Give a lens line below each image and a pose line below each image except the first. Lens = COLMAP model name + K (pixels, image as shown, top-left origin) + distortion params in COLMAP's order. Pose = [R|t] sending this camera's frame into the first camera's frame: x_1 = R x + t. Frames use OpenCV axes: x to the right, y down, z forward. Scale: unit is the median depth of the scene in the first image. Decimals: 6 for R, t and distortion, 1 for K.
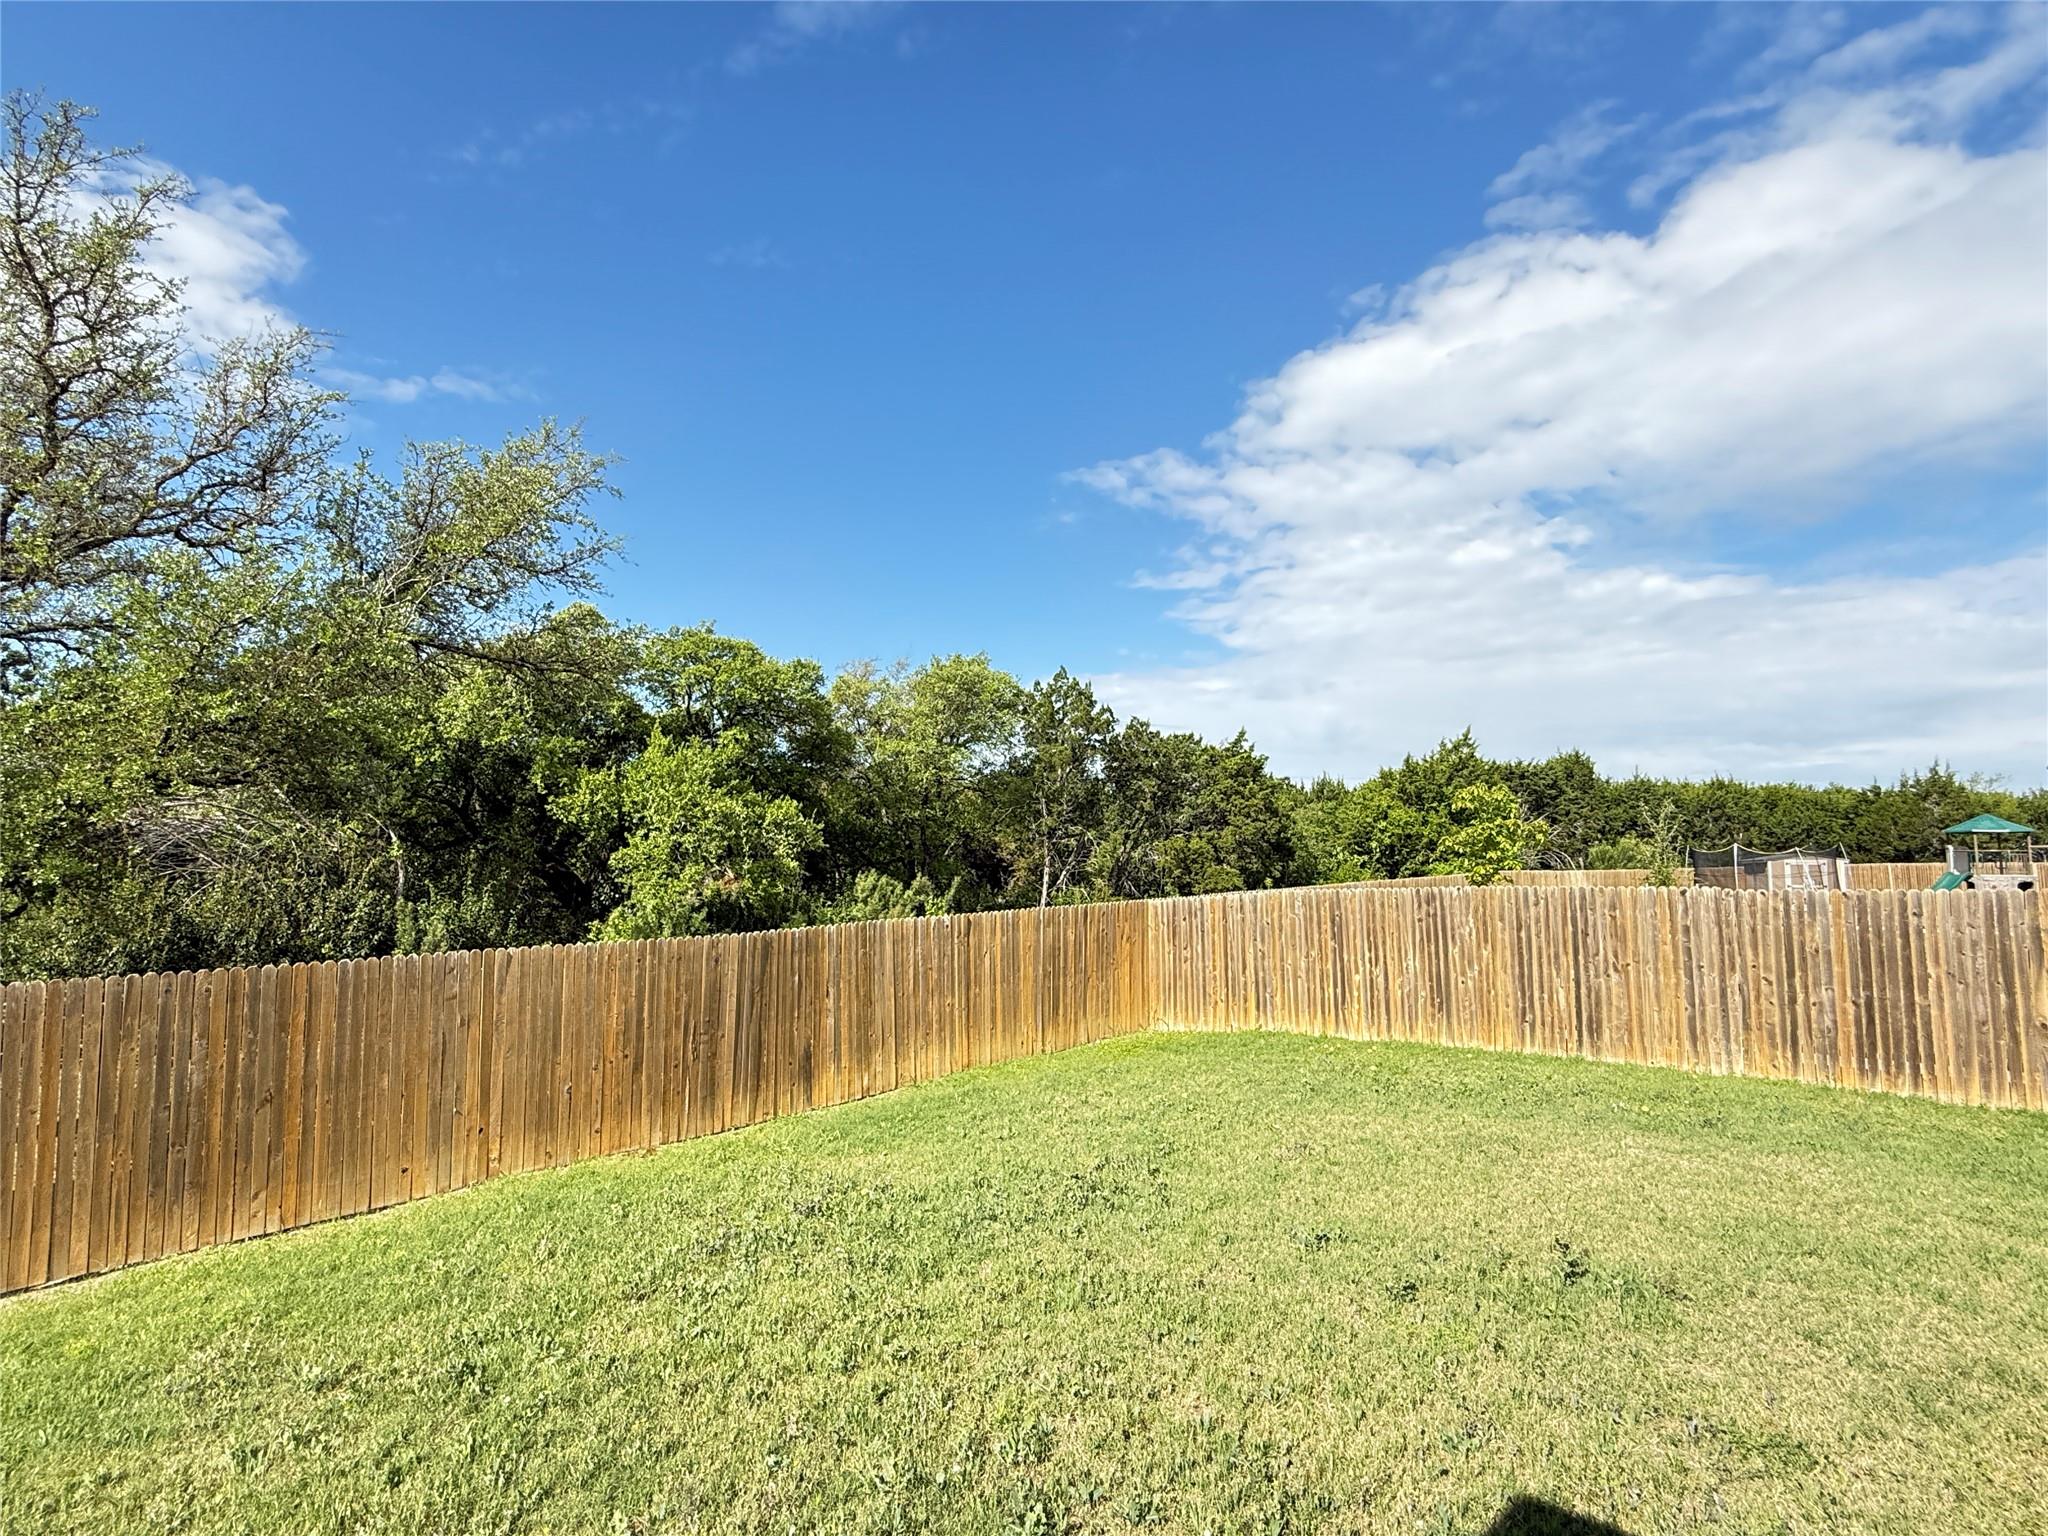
lens RADIAL K [[1072.7, 0, 1026.3], [0, 1072.7, 792.1], [0, 0, 1]] dist [0.106729, 0.000173]
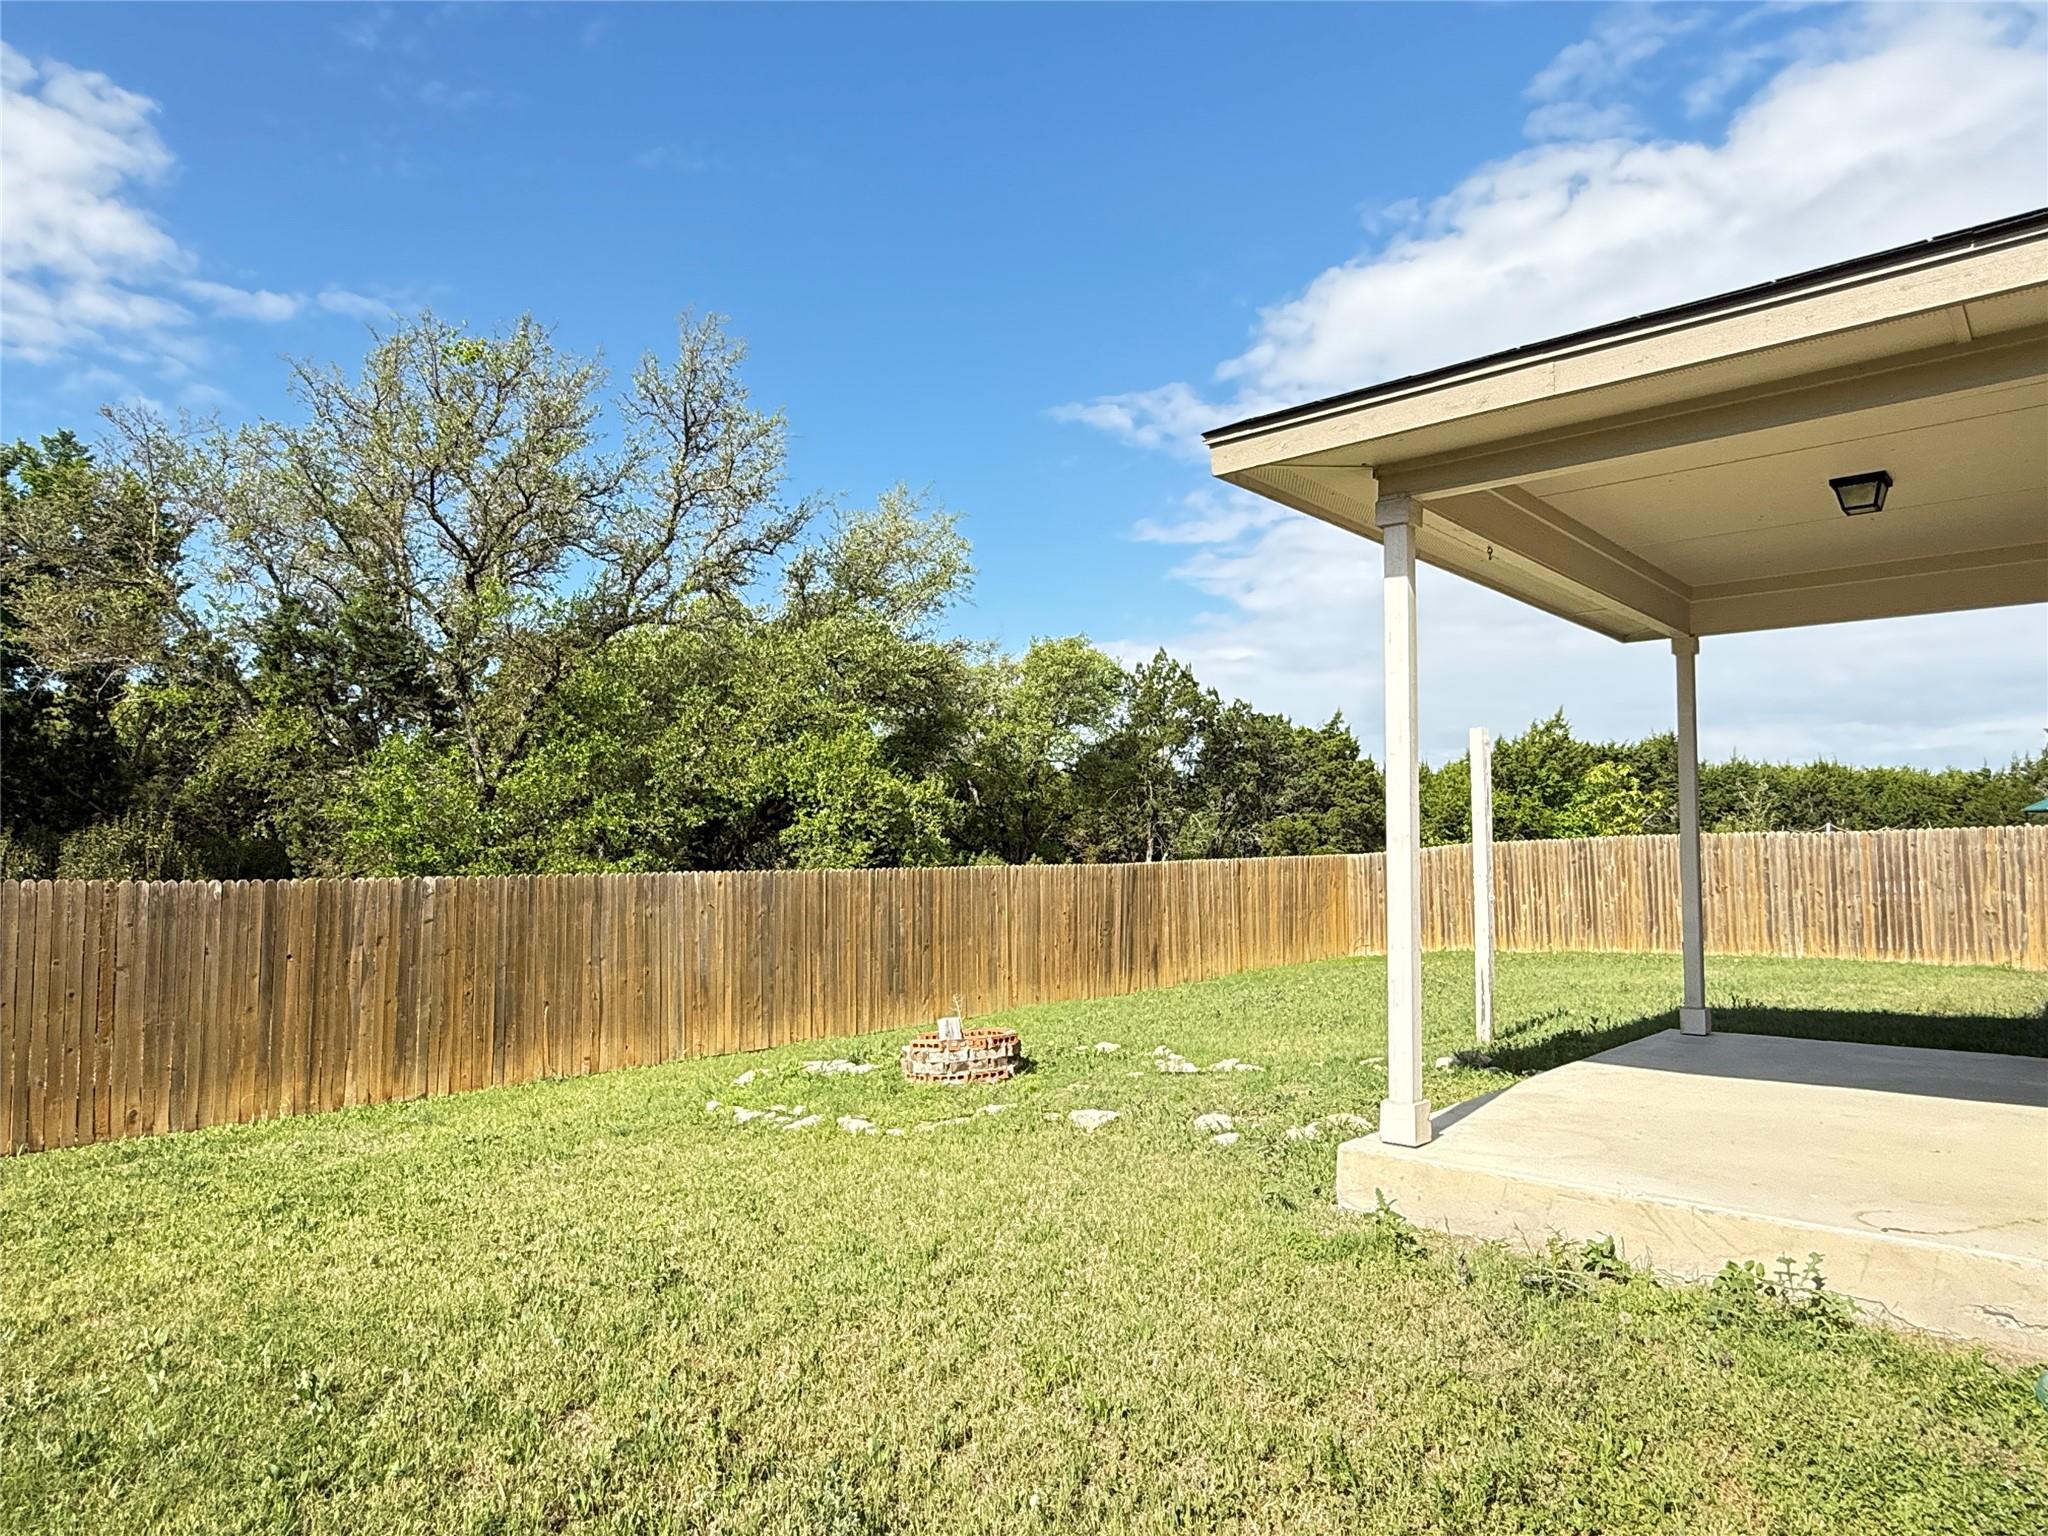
lens RADIAL K [[1317.8, 0, 1024.0], [0, 1317.8, 768.0], [0, 0, 1]] dist [0.031001, 0.088201]
pose [[0.999545, -0.001364, 0.030129, -0.141498], [0.001674, 0.999946, -0.010238, 0.007086], [-0.030113, 0.010283, 0.999494, -0.238733]]
